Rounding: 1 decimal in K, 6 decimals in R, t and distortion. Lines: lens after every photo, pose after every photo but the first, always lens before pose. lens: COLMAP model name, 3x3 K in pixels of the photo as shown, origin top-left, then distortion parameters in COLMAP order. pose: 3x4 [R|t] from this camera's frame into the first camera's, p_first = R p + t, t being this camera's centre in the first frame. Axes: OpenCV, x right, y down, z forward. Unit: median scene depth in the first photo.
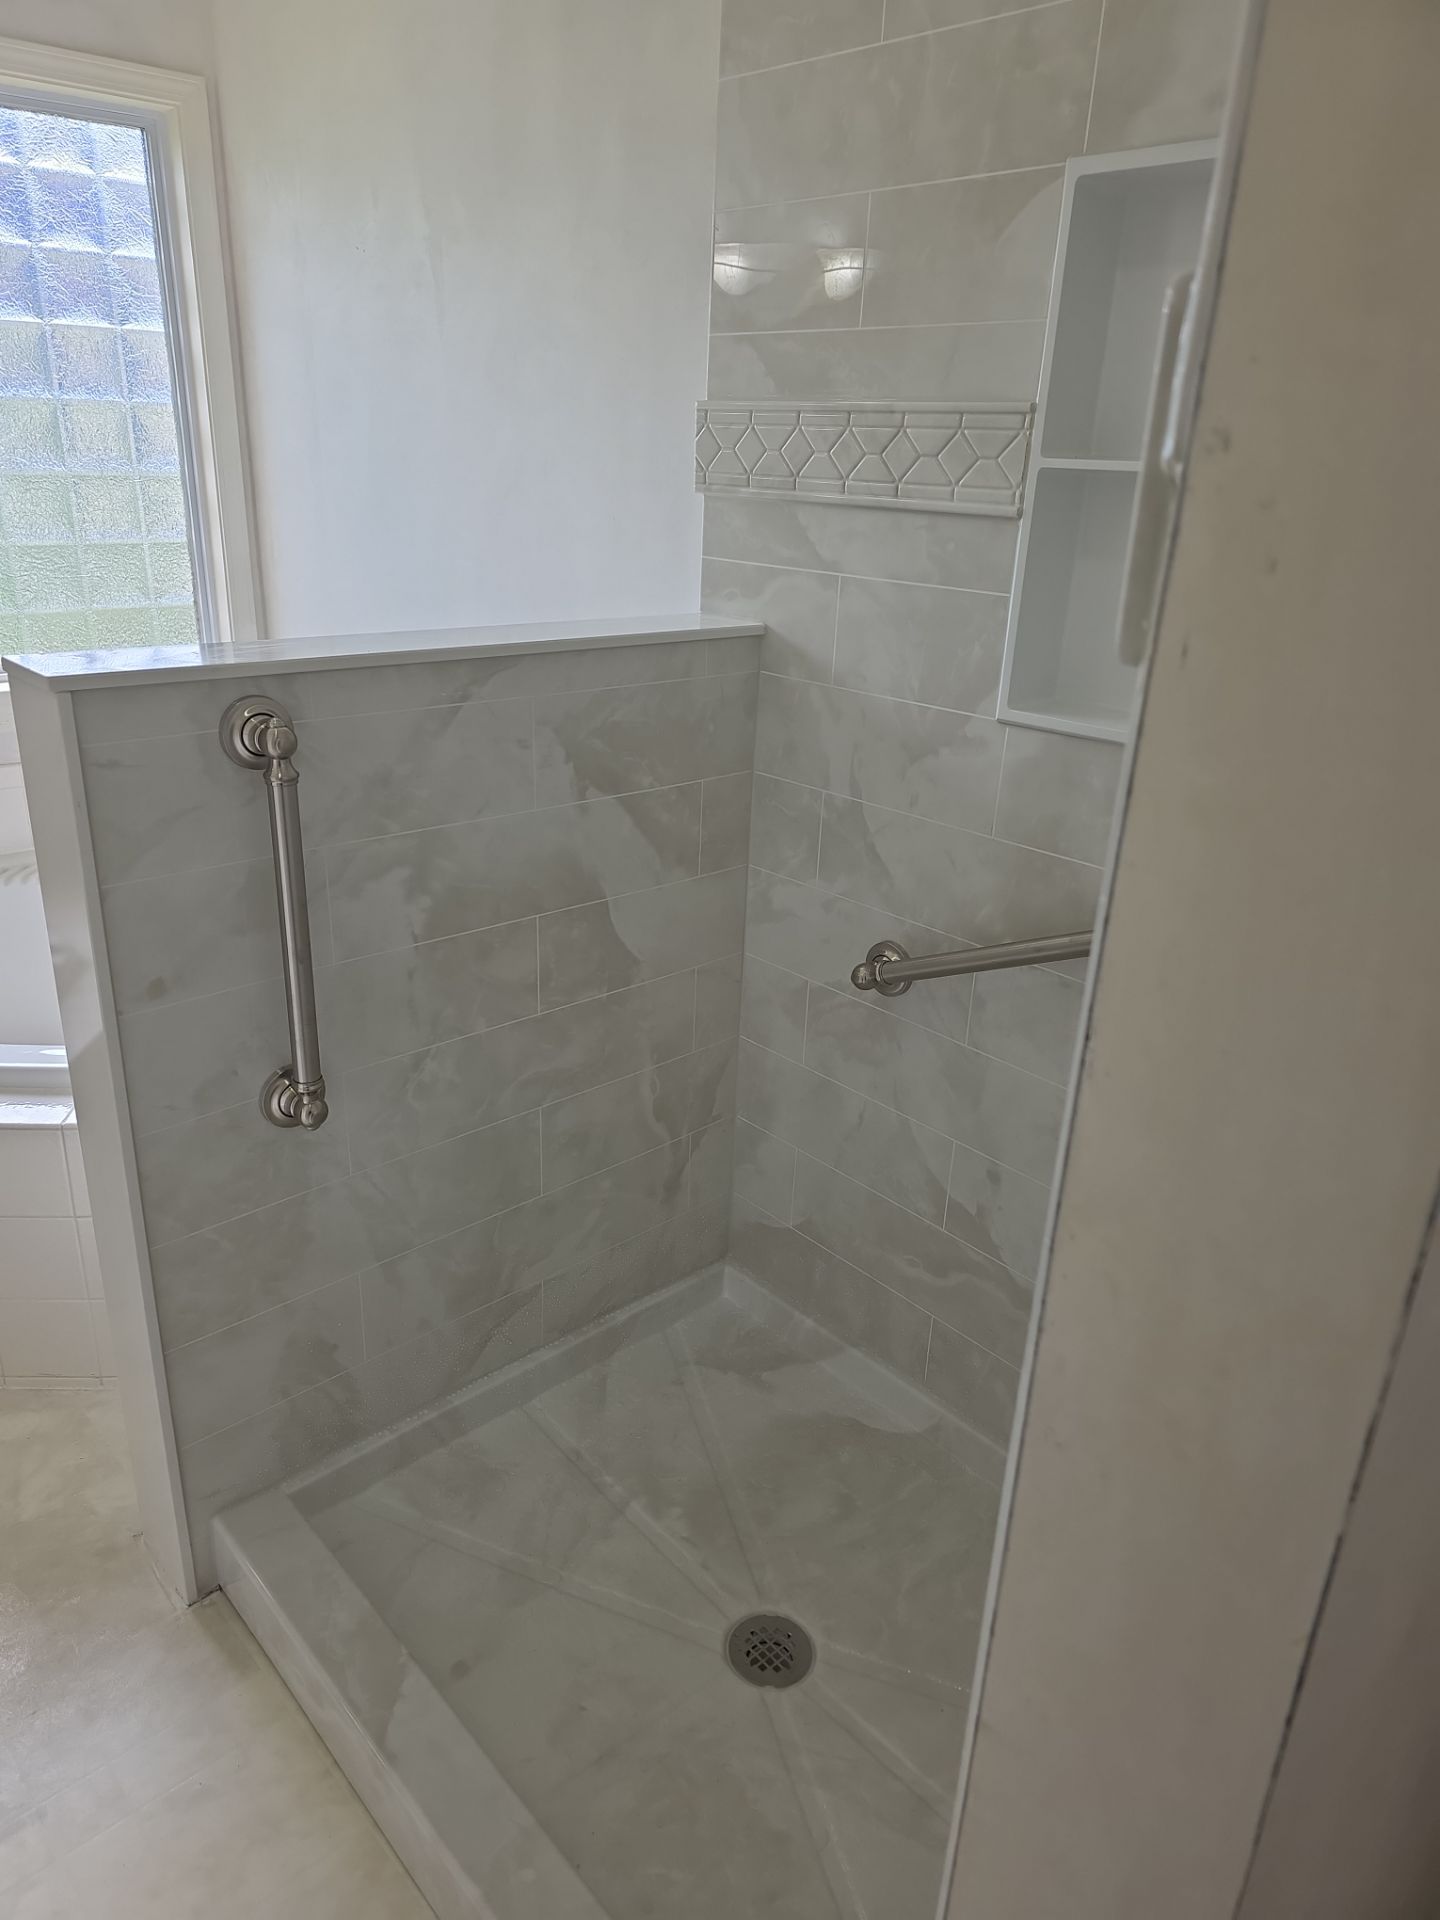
lens RADIAL K [[1277.2, 0, 700.6], [0, 1277.2, 961.9], [0, 0, 1]] dist [0.054530, -0.050444]
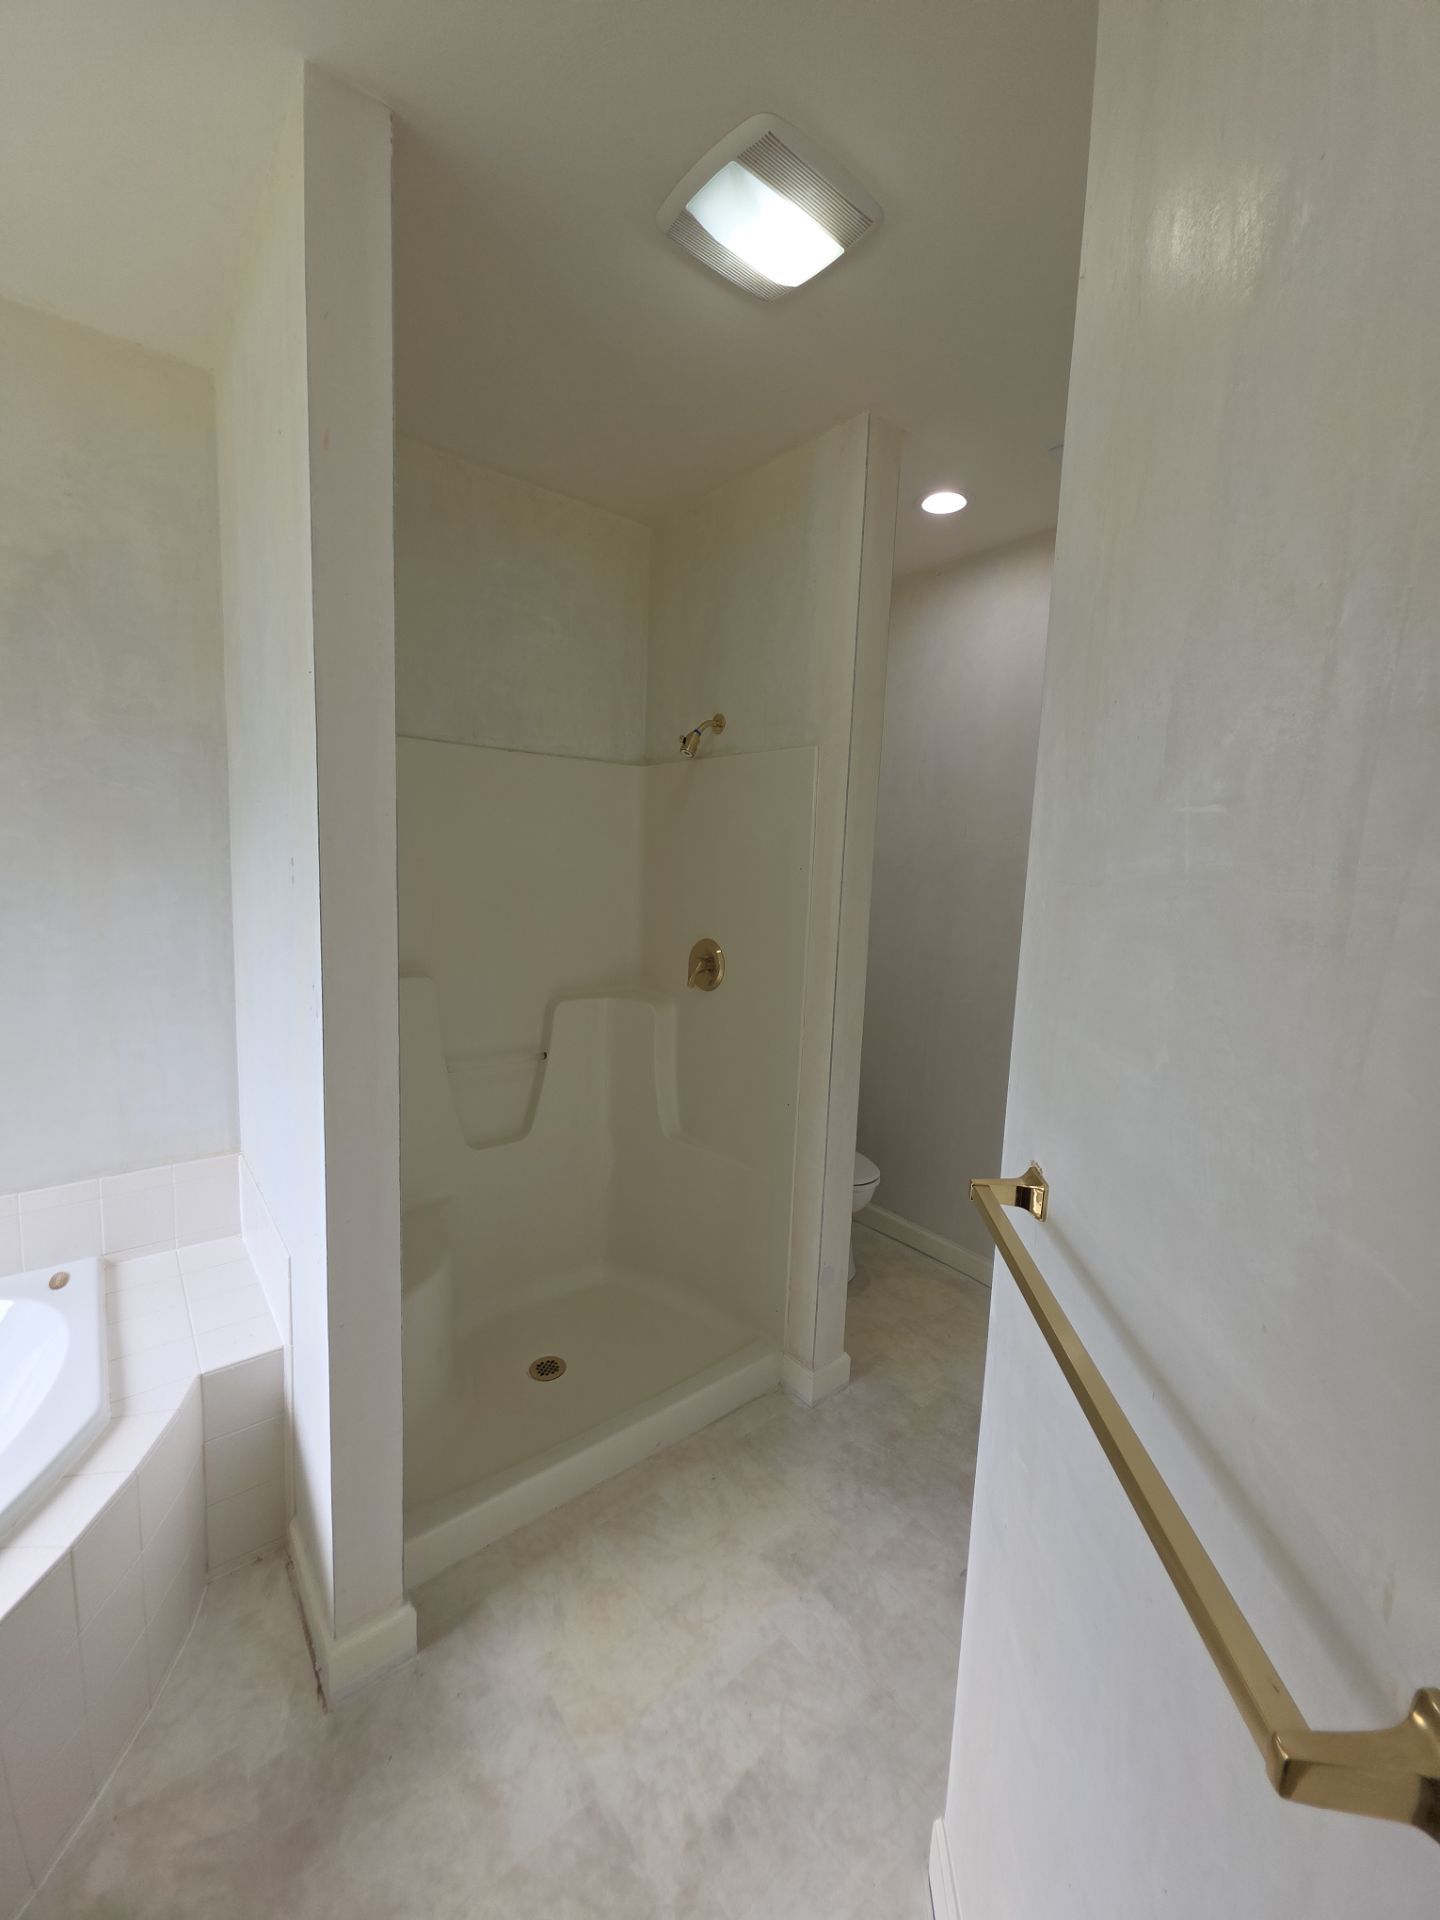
lens RADIAL K [[752.6, 0, 709.3], [0, 752.6, 944.8], [0, 0, 1]] dist [0.010257, -0.007669]
pose [[0.065203, -0.149104, 0.986669, -1.130367], [0.334106, 0.934966, 0.119212, -0.264194], [-0.940277, 0.321879, 0.110779, 0.322744]]
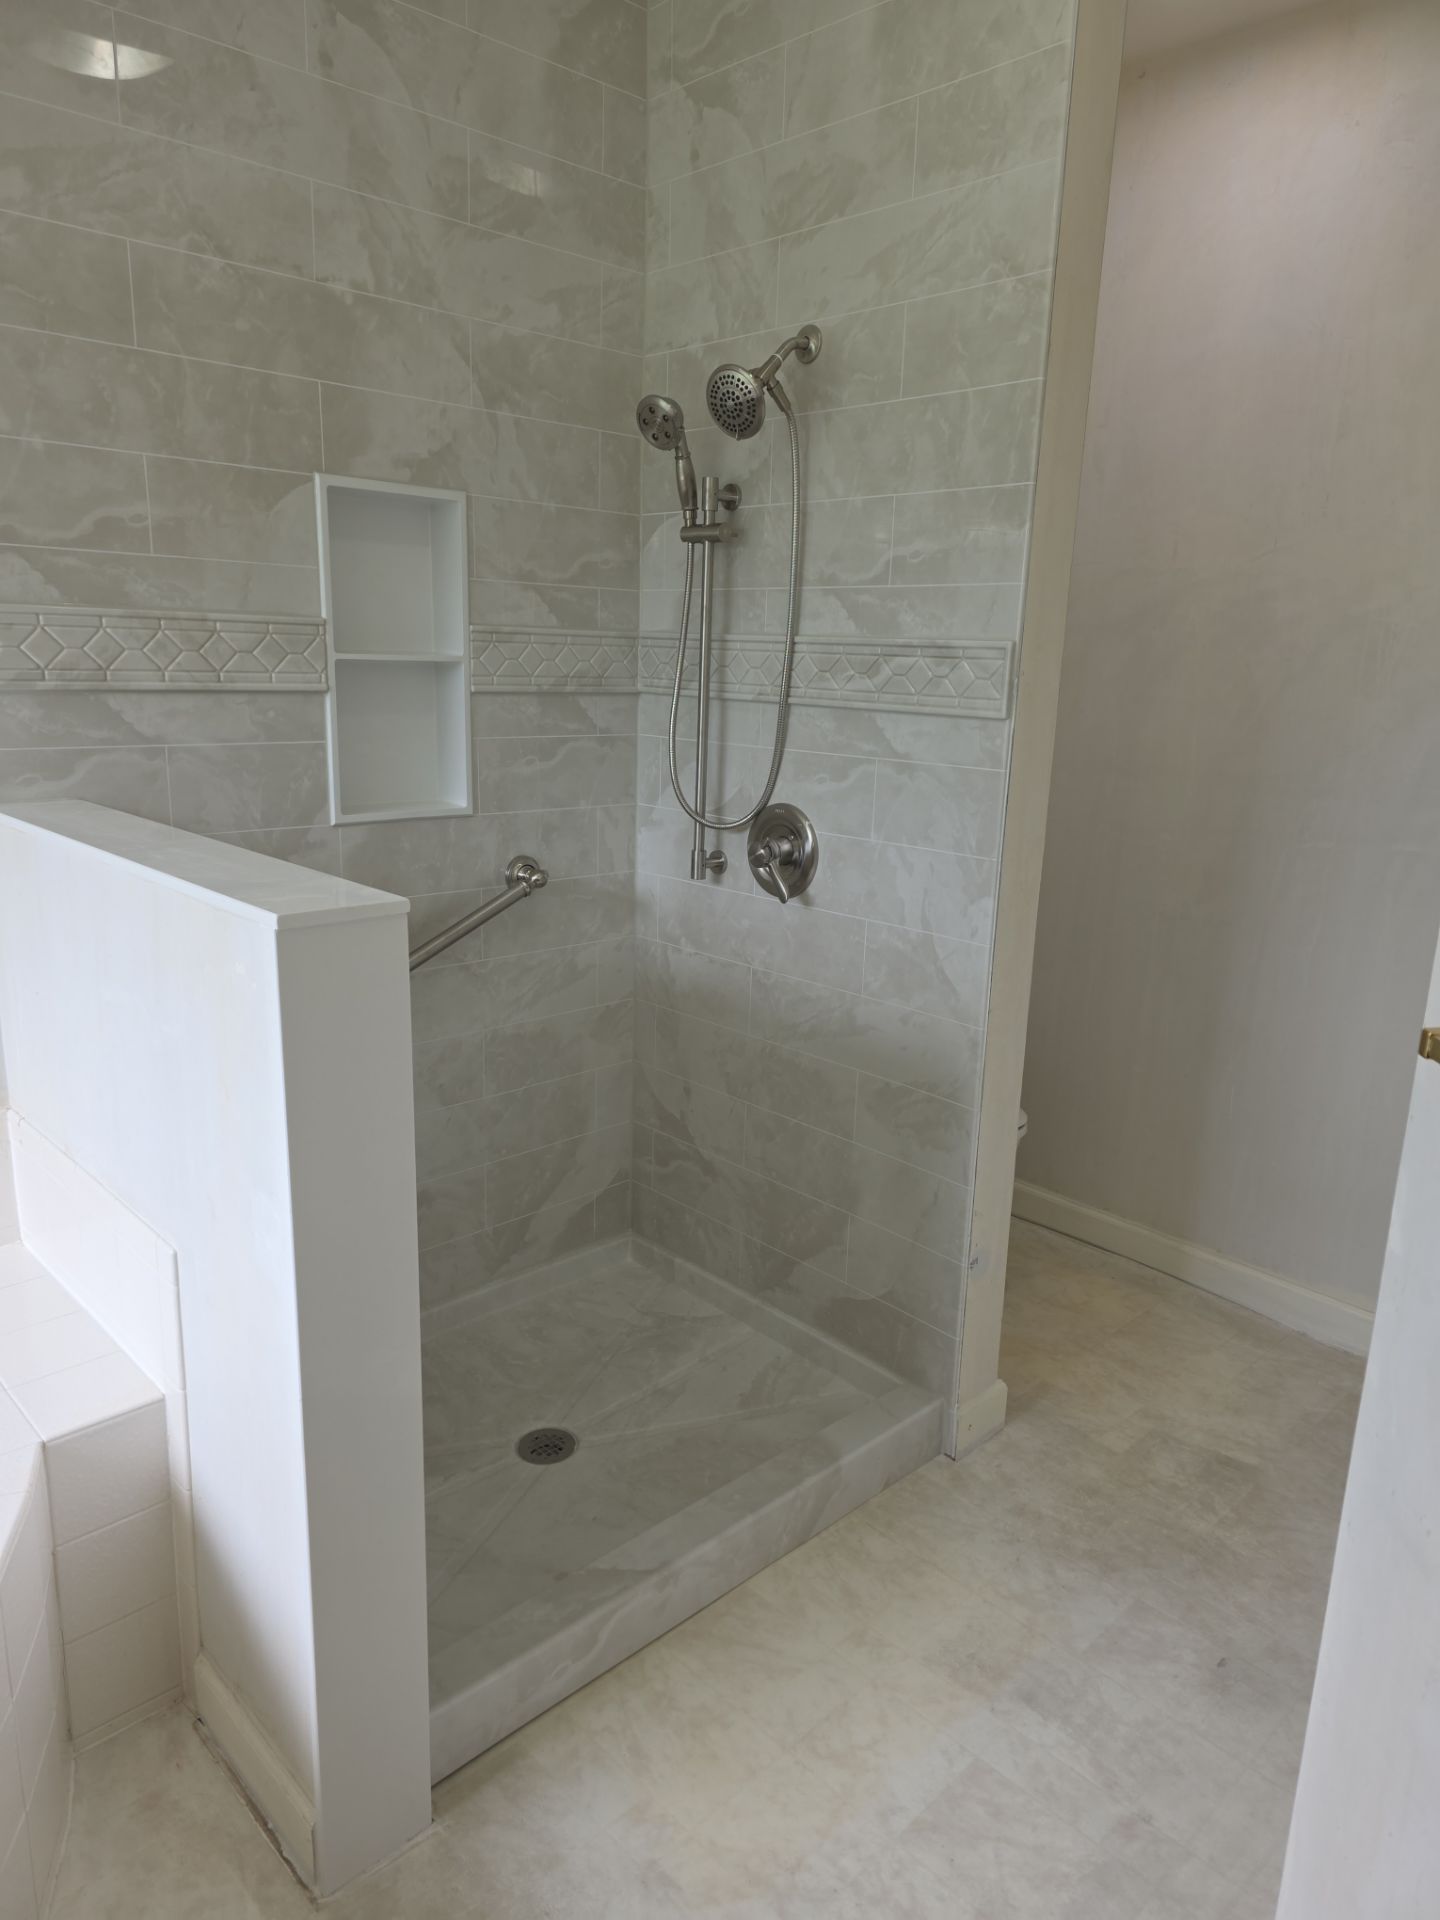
lens RADIAL K [[1277.2, 0, 712.2], [0, 1277.2, 962.8], [0, 0, 1]] dist [0.054530, -0.050444]
pose [[-0.015728, -0.277808, 0.960508, -1.175125], [0.341261, 0.901453, 0.266316, -0.279686], [-0.939837, 0.331973, 0.080627, 0.515065]]
